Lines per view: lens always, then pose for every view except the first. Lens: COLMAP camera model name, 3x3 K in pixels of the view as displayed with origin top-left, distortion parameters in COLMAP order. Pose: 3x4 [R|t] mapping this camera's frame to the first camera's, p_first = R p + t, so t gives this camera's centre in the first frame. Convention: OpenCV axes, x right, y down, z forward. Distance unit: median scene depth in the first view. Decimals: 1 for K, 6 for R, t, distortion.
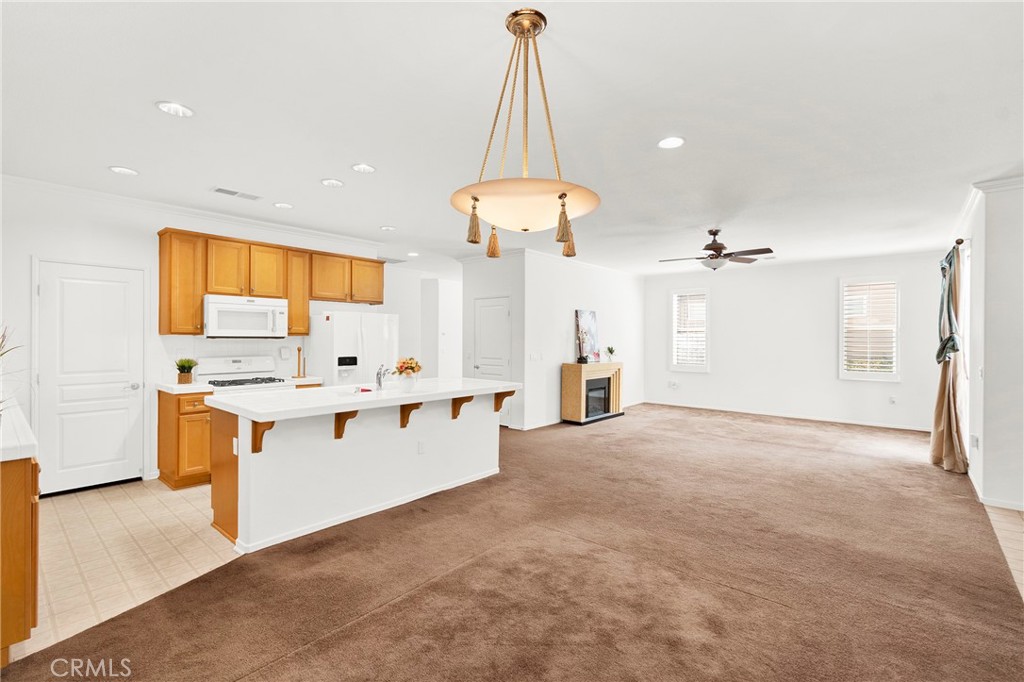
lens RADIAL K [[454.9, 0, 515.4], [0, 454.9, 338.4], [0, 0, 1]] dist [0.002239, -0.001372]
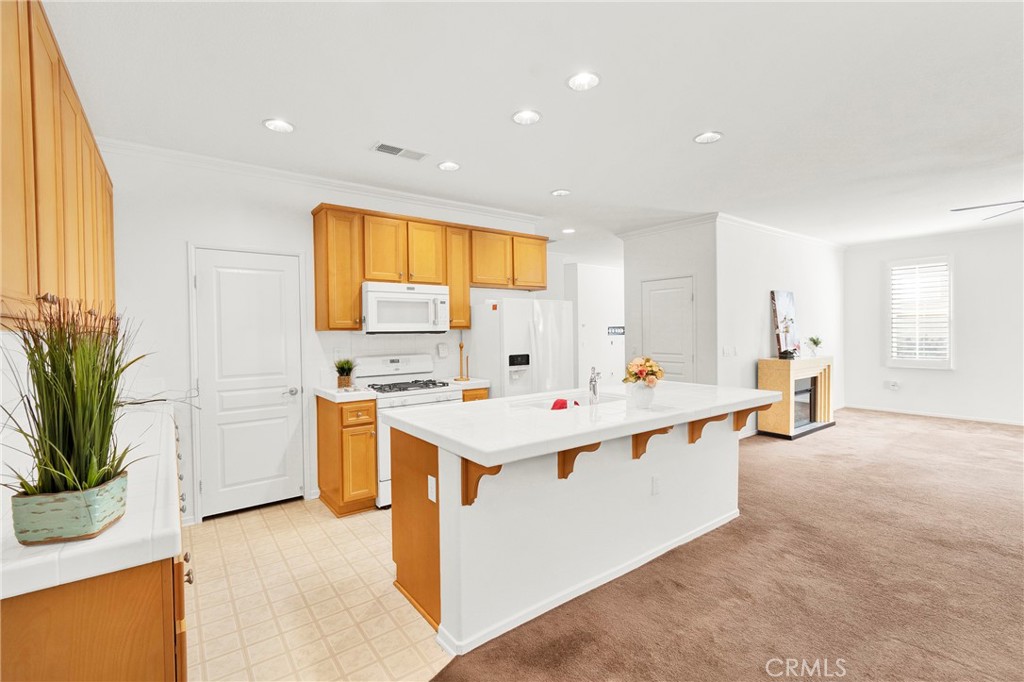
lens RADIAL K [[454.9, 0, 515.4], [0, 454.9, 338.4], [0, 0, 1]] dist [0.002239, -0.001372]
pose [[0.977260, -0.013845, -0.211593, -0.223924], [0.017586, 0.999720, 0.015810, -0.001162], [0.211315, -0.019172, 0.977230, 0.231445]]
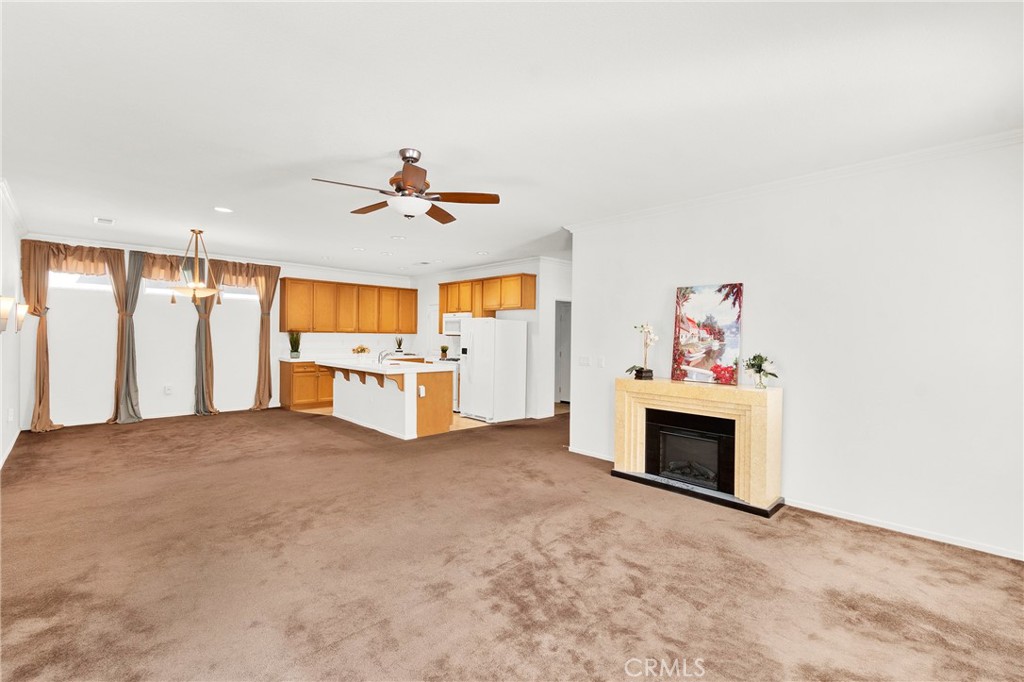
lens RADIAL K [[454.9, 0, 515.4], [0, 454.9, 338.4], [0, 0, 1]] dist [0.002239, -0.001372]
pose [[-0.082758, 0.000040, -0.996570, 1.209421], [-0.013459, 0.999909, 0.001158, 0.004718], [0.996479, 0.013508, -0.082750, 1.407705]]
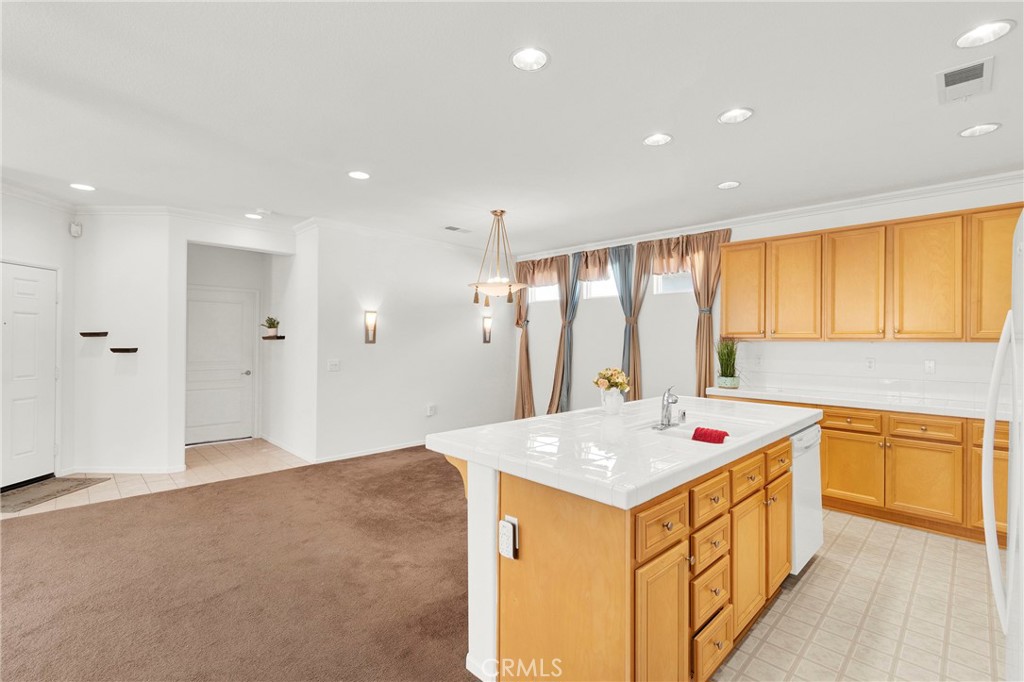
lens RADIAL K [[454.9, 0, 515.4], [0, 454.9, 338.4], [0, 0, 1]] dist [0.002239, -0.001372]
pose [[-0.997470, -0.012638, 0.069963, -0.104717], [-0.012835, 0.999915, -0.002361, -0.001954], [-0.069927, -0.003253, -0.997547, 1.407829]]
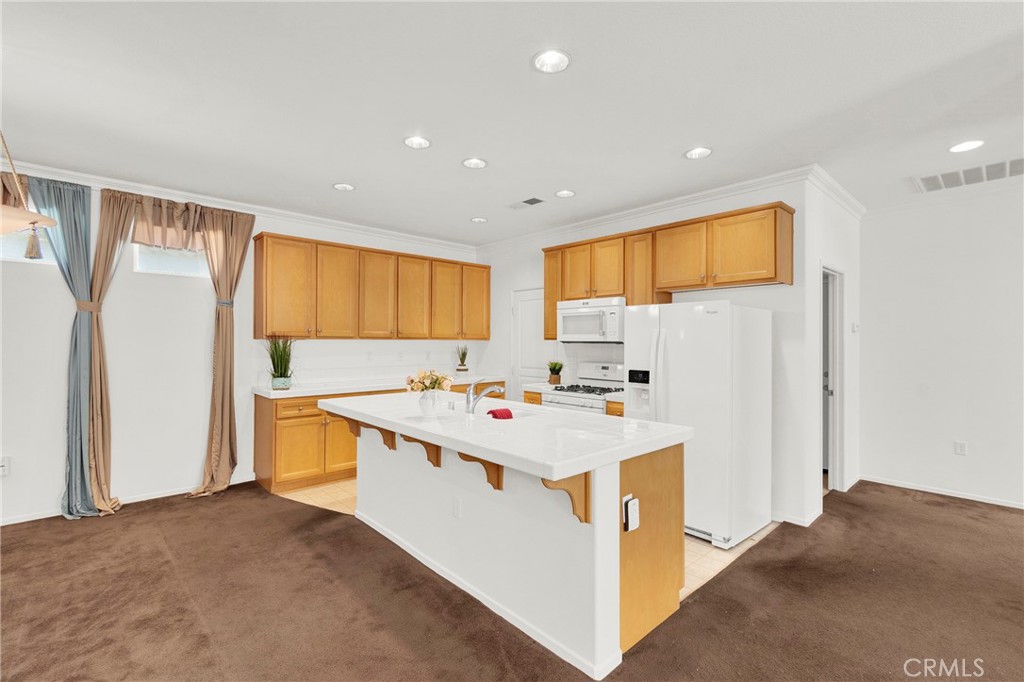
lens RADIAL K [[454.9, 0, 515.4], [0, 454.9, 338.4], [0, 0, 1]] dist [0.002239, -0.001372]
pose [[-0.105375, -0.012371, -0.994356, 0.369018], [-0.005978, 0.999912, -0.011807, 0.001679], [0.994415, 0.004700, -0.105439, 0.967674]]
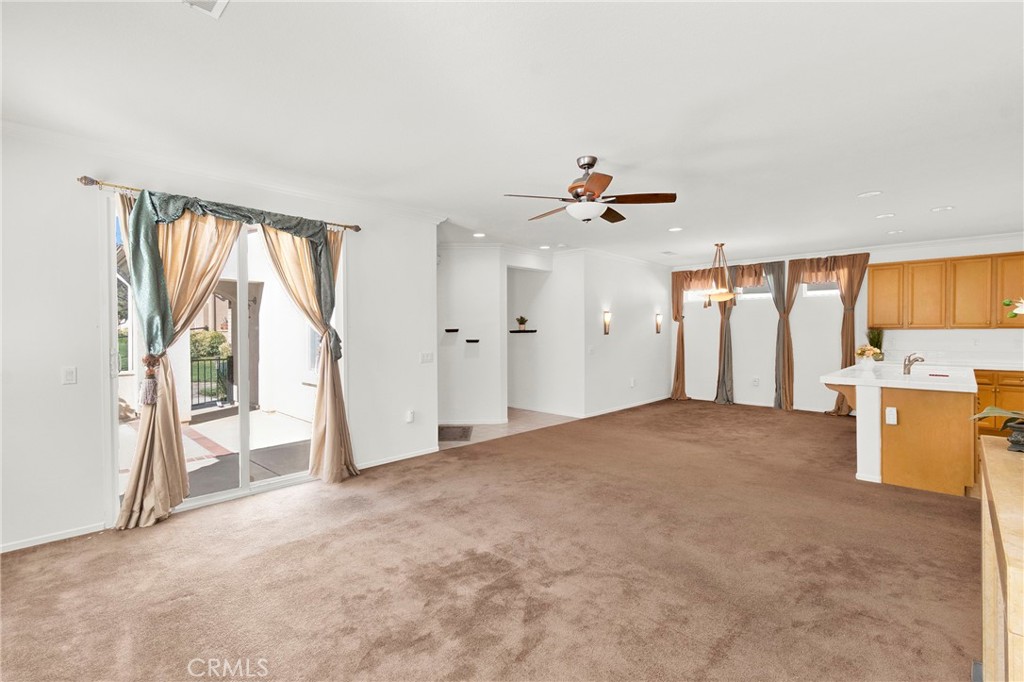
lens RADIAL K [[454.9, 0, 515.4], [0, 454.9, 338.4], [0, 0, 1]] dist [0.002239, -0.001372]
pose [[-0.998699, -0.000513, 0.050994, 0.600949], [0.000306, 0.999871, 0.016061, -0.000008], [-0.050995, 0.016056, -0.998570, 1.935954]]
